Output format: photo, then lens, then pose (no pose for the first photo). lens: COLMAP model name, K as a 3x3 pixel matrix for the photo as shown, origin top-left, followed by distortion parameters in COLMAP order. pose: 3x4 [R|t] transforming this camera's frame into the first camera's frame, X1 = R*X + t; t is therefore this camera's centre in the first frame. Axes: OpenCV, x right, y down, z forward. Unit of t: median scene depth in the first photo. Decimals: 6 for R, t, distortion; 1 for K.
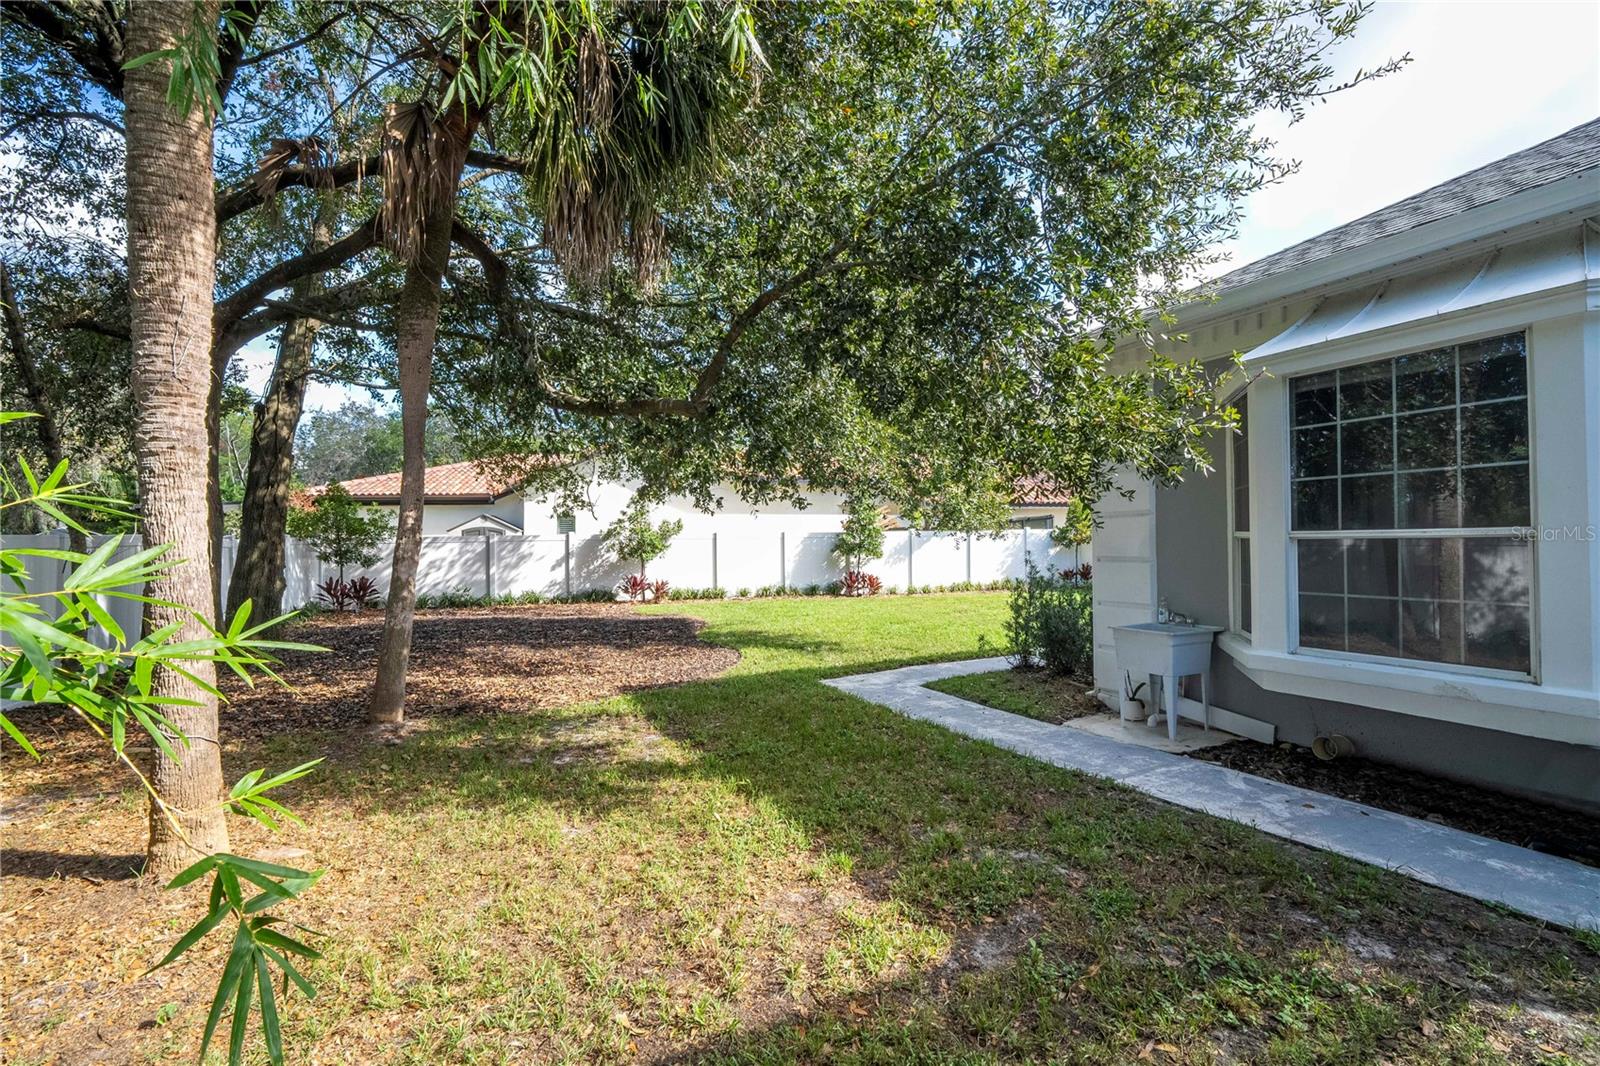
lens RADIAL K [[723.3, 0, 802.9], [0, 723.3, 530.1], [0, 0, 1]] dist [-0.006739, 0.004881]
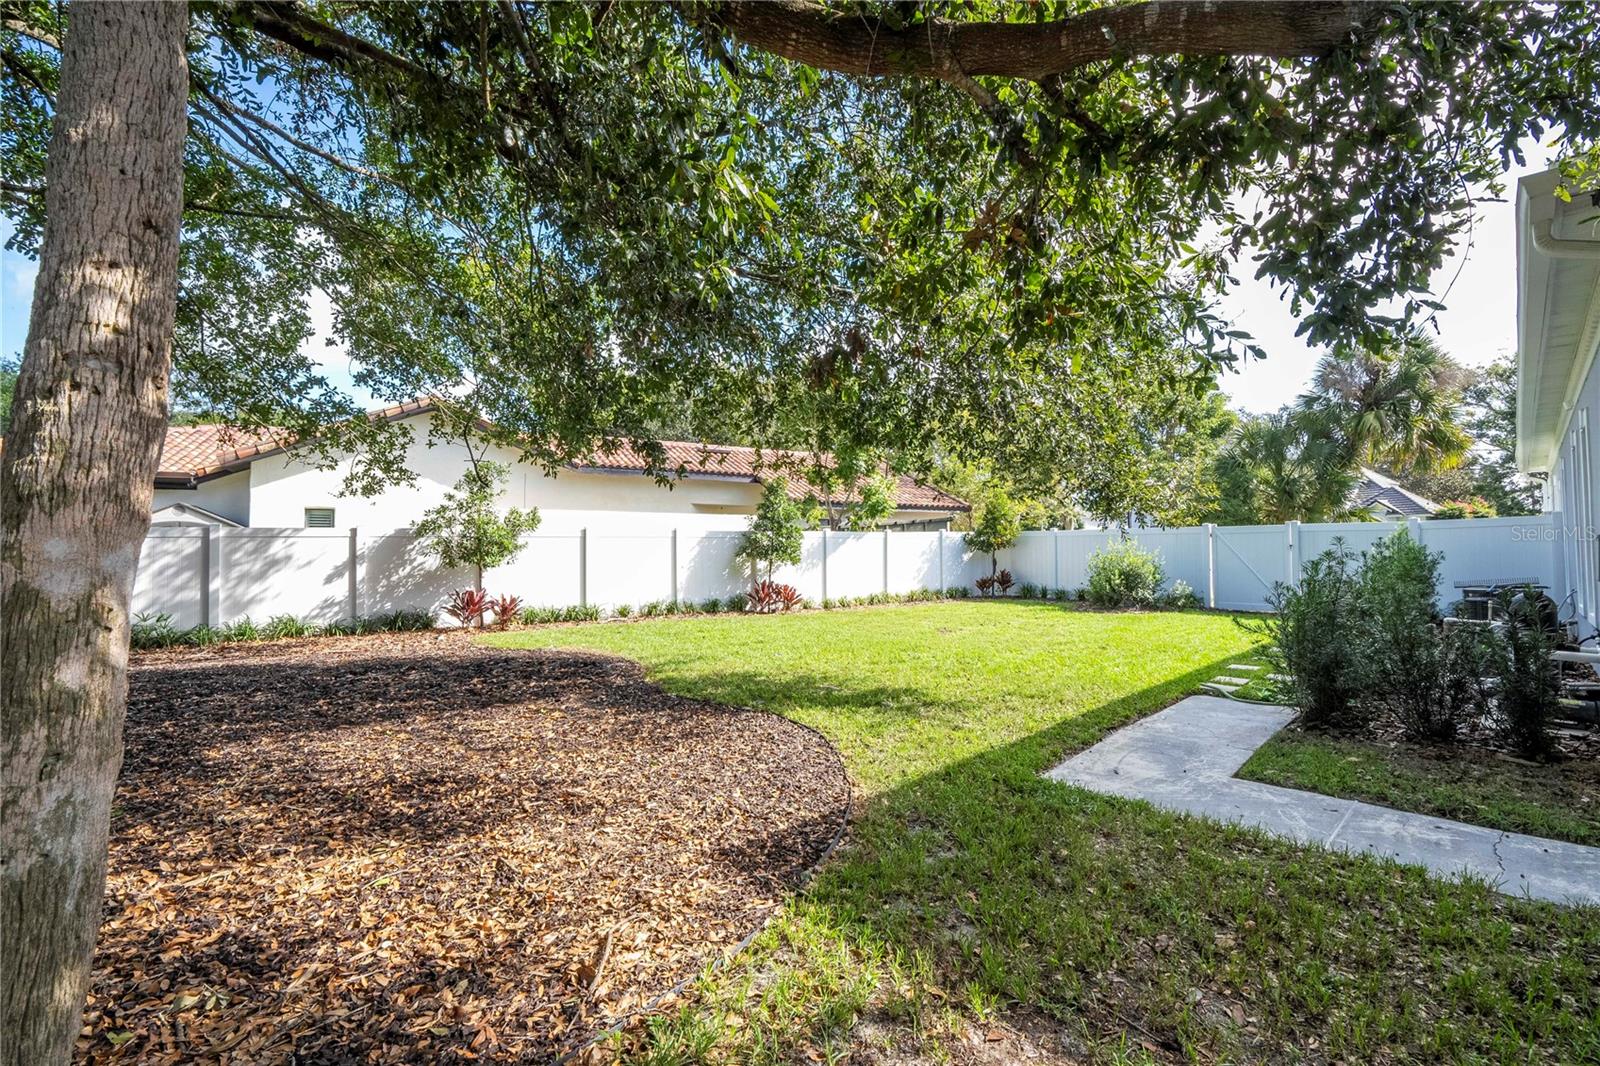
lens RADIAL K [[723.3, 0, 805.3], [0, 723.3, 529.8], [0, 0, 1]] dist [-0.006739, 0.004881]
pose [[0.948615, 0.012803, 0.316173, -0.146328], [-0.006992, 0.999785, -0.019507, 0.017882], [-0.316355, 0.016294, 0.948501, 0.259250]]
